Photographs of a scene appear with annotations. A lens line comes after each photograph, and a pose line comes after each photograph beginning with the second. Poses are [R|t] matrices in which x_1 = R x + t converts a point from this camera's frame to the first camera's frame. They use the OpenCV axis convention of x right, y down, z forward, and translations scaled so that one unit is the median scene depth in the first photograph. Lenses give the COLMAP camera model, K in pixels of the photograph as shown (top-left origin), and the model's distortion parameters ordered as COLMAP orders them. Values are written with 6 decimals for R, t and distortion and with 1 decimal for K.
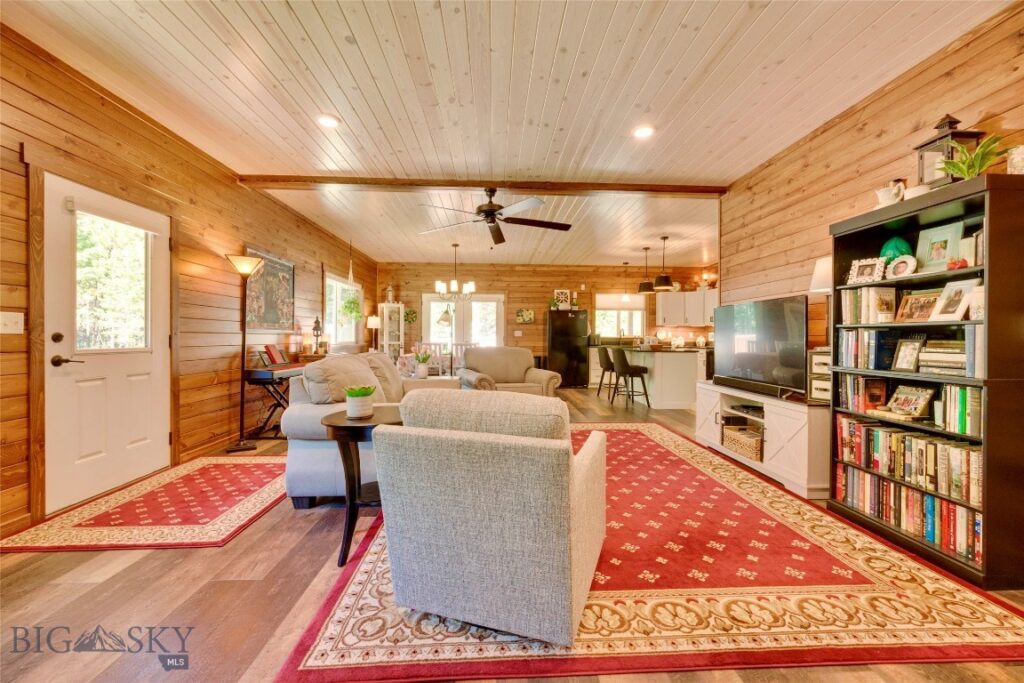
lens RADIAL K [[481.6, 0, 512.0], [0, 481.6, 341.5], [0, 0, 1]] dist [-0.001278, -0.000426]
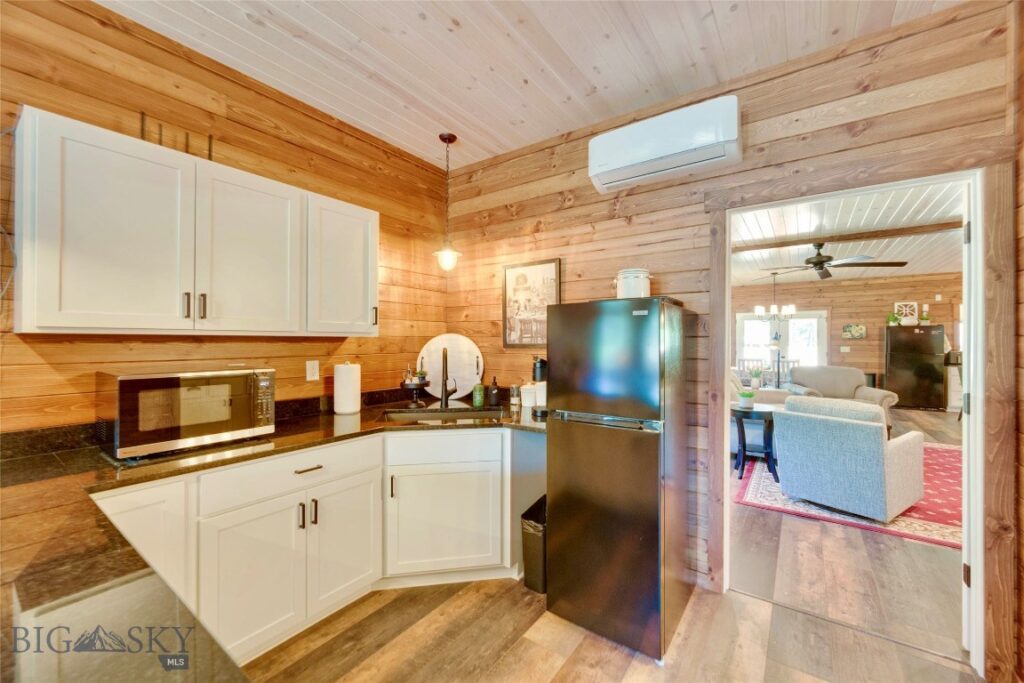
lens RADIAL K [[409.0, 0, 512.0], [0, 409.0, 341.5], [0, 0, 1]] dist [-0.000978, 0.000063]
pose [[0.784501, -0.002661, -0.620122, -0.003056], [-0.013166, 0.999694, -0.020946, -0.006160], [0.619988, 0.024597, 0.784226, -0.084982]]
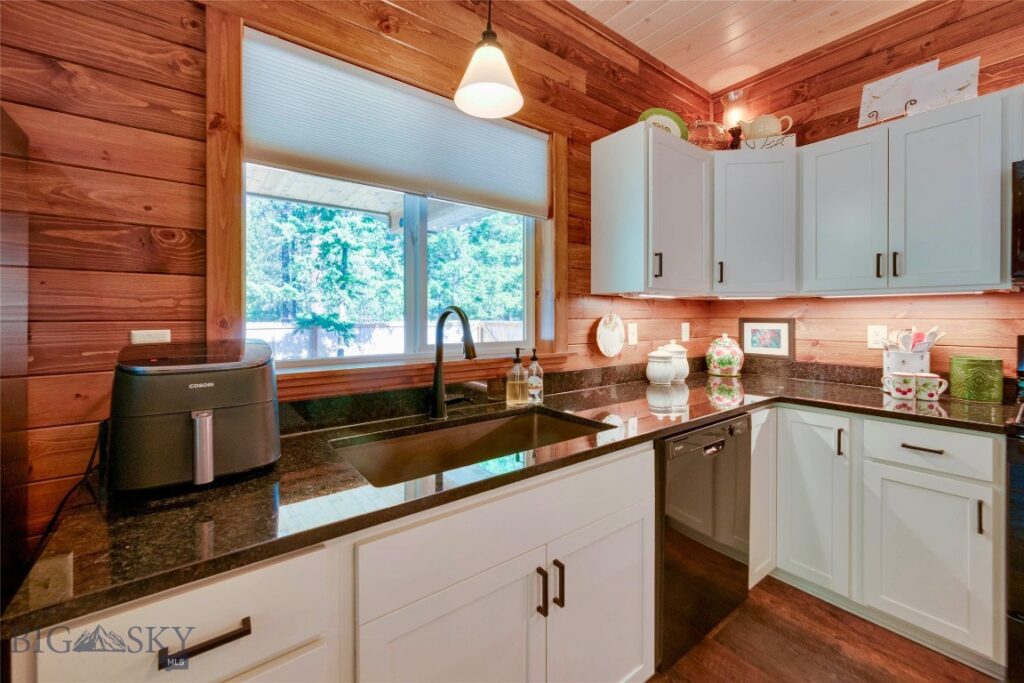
lens RADIAL K [[411.3, 0, 515.9], [0, 411.3, 311.6], [0, 0, 1]] dist [-0.000395, 0.000003]
pose [[0.830189, -0.004940, 0.557461, 0.197106], [0.012096, 0.999885, -0.009155, -0.027756], [-0.557351, 0.014343, 0.830153, 1.016955]]
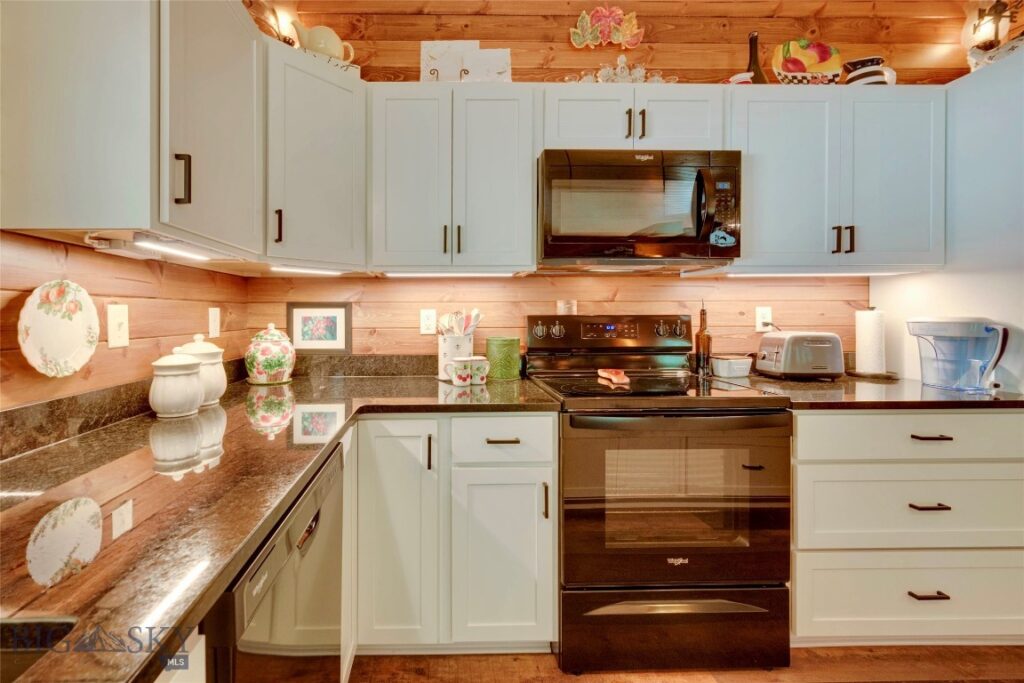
lens RADIAL K [[434.6, 0, 424.7], [0, 434.6, 313.5], [0, 0, 1]] dist [0.000471, 0.000036]
pose [[0.075881, -0.011415, 0.997052, 0.263324], [0.011183, 0.999881, 0.010596, -0.020388], [-0.997054, 0.010346, 0.076000, 1.075708]]
